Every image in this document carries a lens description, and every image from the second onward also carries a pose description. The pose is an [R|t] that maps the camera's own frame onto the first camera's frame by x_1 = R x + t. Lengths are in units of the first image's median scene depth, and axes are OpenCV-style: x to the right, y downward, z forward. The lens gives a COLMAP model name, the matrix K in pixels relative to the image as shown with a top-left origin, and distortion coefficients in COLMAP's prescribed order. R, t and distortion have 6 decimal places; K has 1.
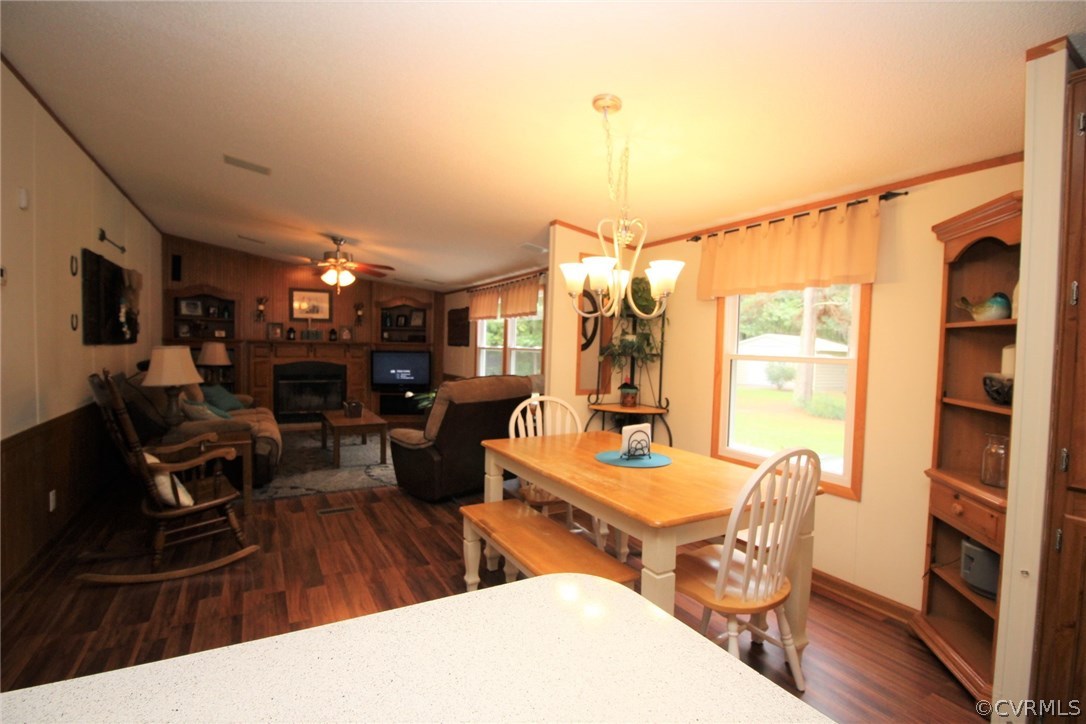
lens RADIAL K [[505.0, 0, 535.5], [0, 505.0, 363.3], [0, 0, 1]] dist [-0.000584, -0.013284]
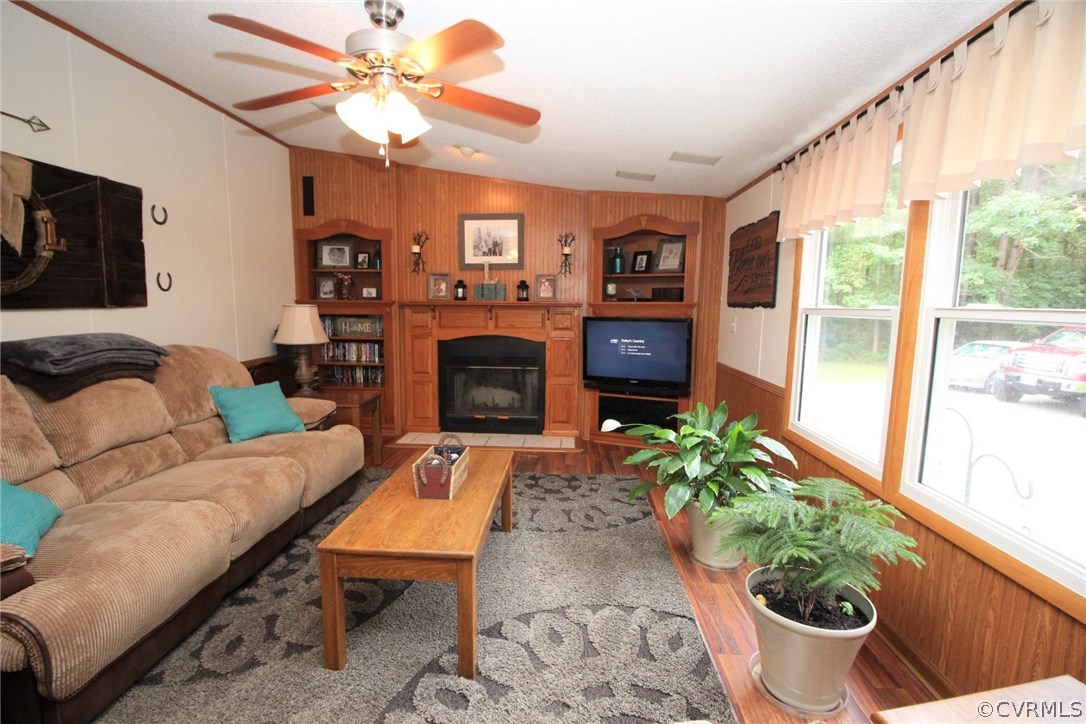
lens RADIAL K [[497.4, 0, 536.3], [0, 497.4, 366.2], [0, 0, 1]] dist [-0.006183, -0.000297]
pose [[0.837226, 0.052290, -0.544352, -0.073652], [-0.010344, 0.996754, 0.079839, -0.016131], [0.546760, -0.061213, 0.835049, 0.564970]]
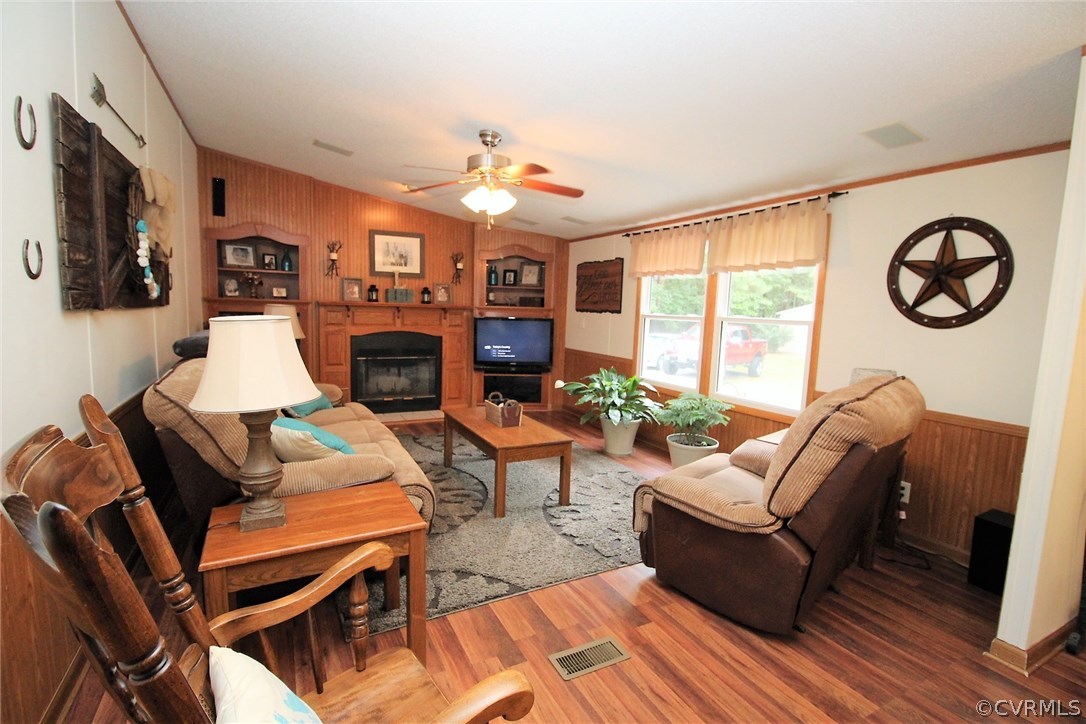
lens RADIAL K [[505.0, 0, 535.5], [0, 505.0, 363.3], [0, 0, 1]] dist [-0.000584, -0.013284]
pose [[0.999253, 0.013948, -0.036049, -0.232081], [-0.011274, 0.997242, 0.073358, -0.014420], [0.036973, -0.072897, 0.996654, 0.285686]]
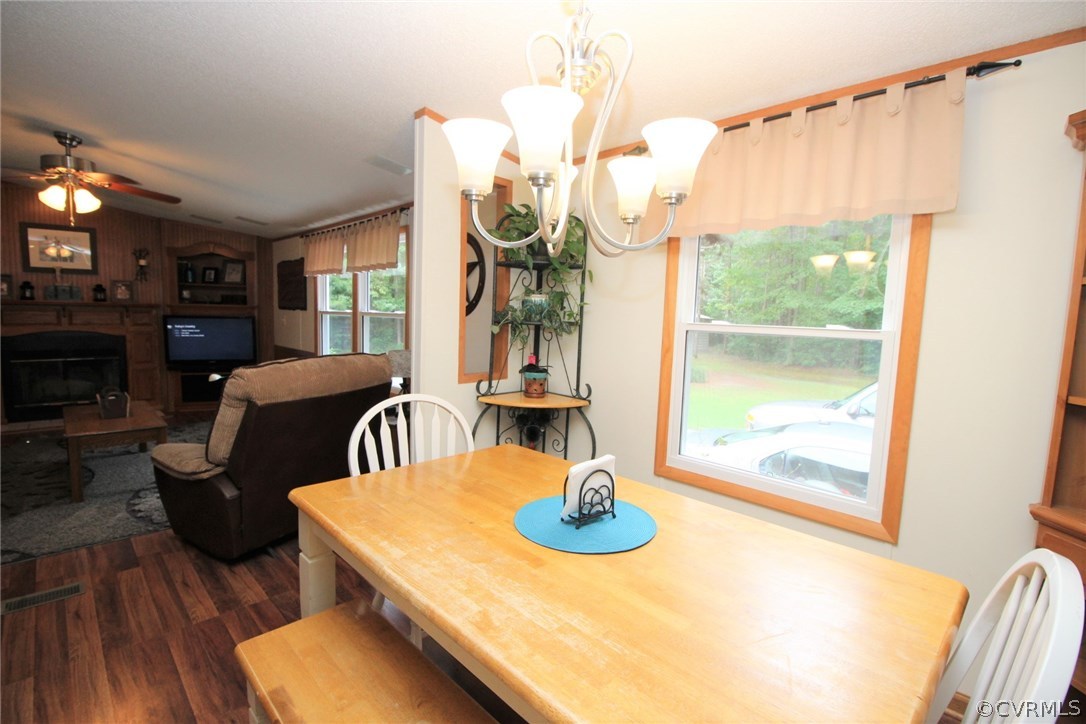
lens RADIAL K [[505.0, 0, 535.5], [0, 505.0, 363.3], [0, 0, 1]] dist [-0.000584, -0.013284]
pose [[0.965613, -0.020288, 0.259192, 0.002575], [0.002506, 0.997631, 0.068752, -0.005242], [-0.259973, -0.065739, 0.963376, 0.178556]]
